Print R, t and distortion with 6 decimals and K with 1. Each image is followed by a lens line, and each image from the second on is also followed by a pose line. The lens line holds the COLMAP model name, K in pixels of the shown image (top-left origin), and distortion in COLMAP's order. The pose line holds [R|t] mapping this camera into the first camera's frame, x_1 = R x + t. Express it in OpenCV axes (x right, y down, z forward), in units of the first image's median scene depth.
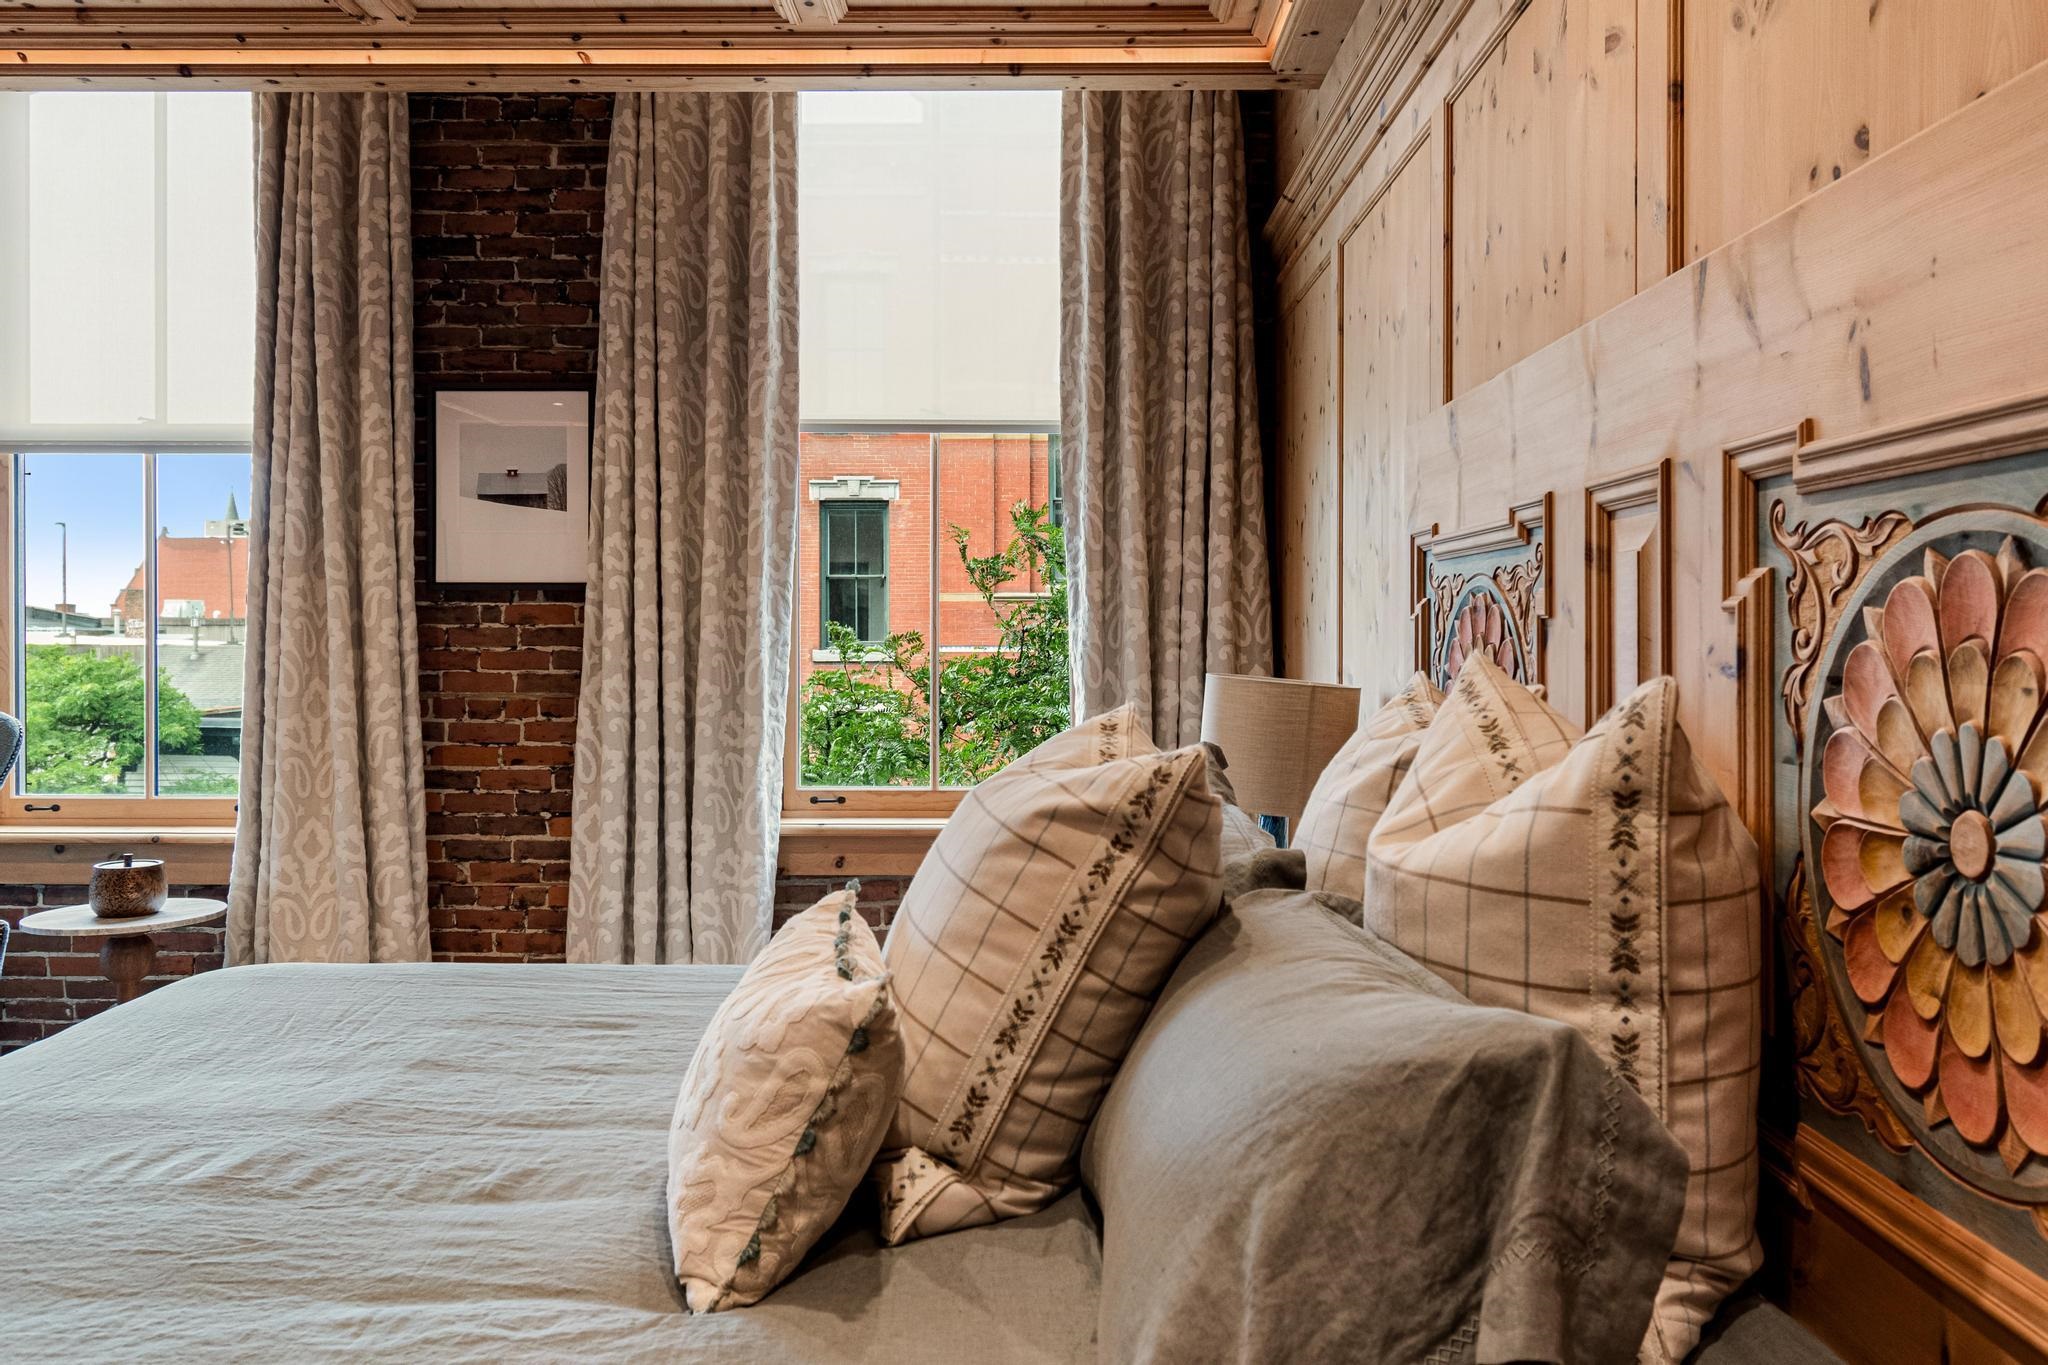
lens RADIAL K [[1540.8, 0, 1017.9], [0, 1540.8, 747.7], [0, 0, 1]] dist [-0.008662, -0.000881]
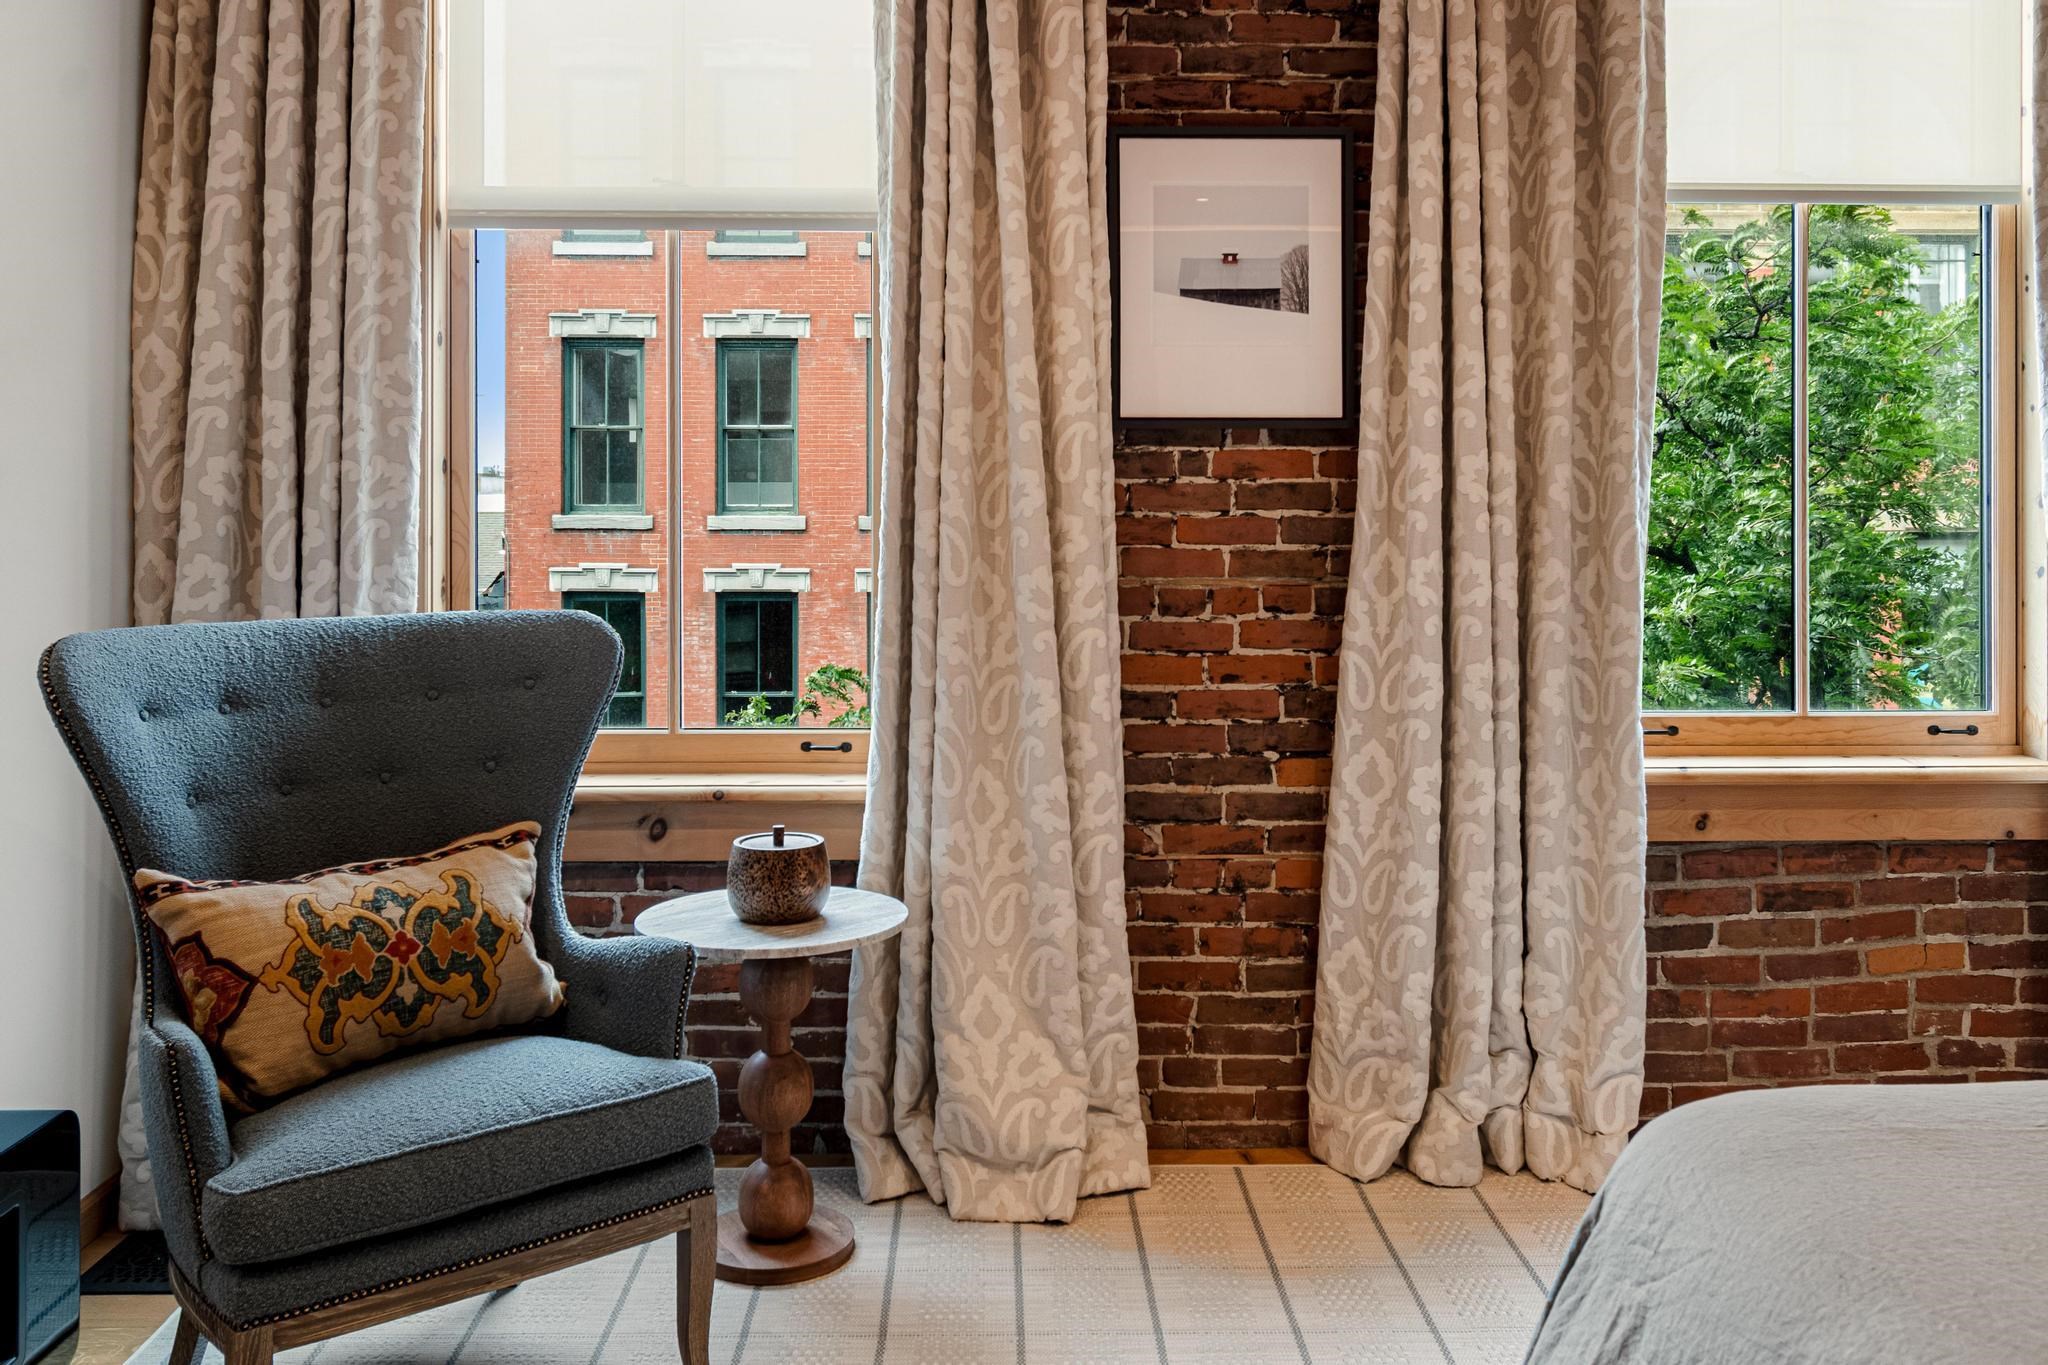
lens RADIAL K [[1721.7, 0, 934.0], [0, 1721.7, 605.6], [0, 0, 1]] dist [0.003130, -0.006021]
pose [[0.999785, -0.002237, 0.020617, -0.490388], [0.002453, 0.999942, -0.010459, -0.015982], [-0.020592, 0.010507, 0.999733, 0.242088]]
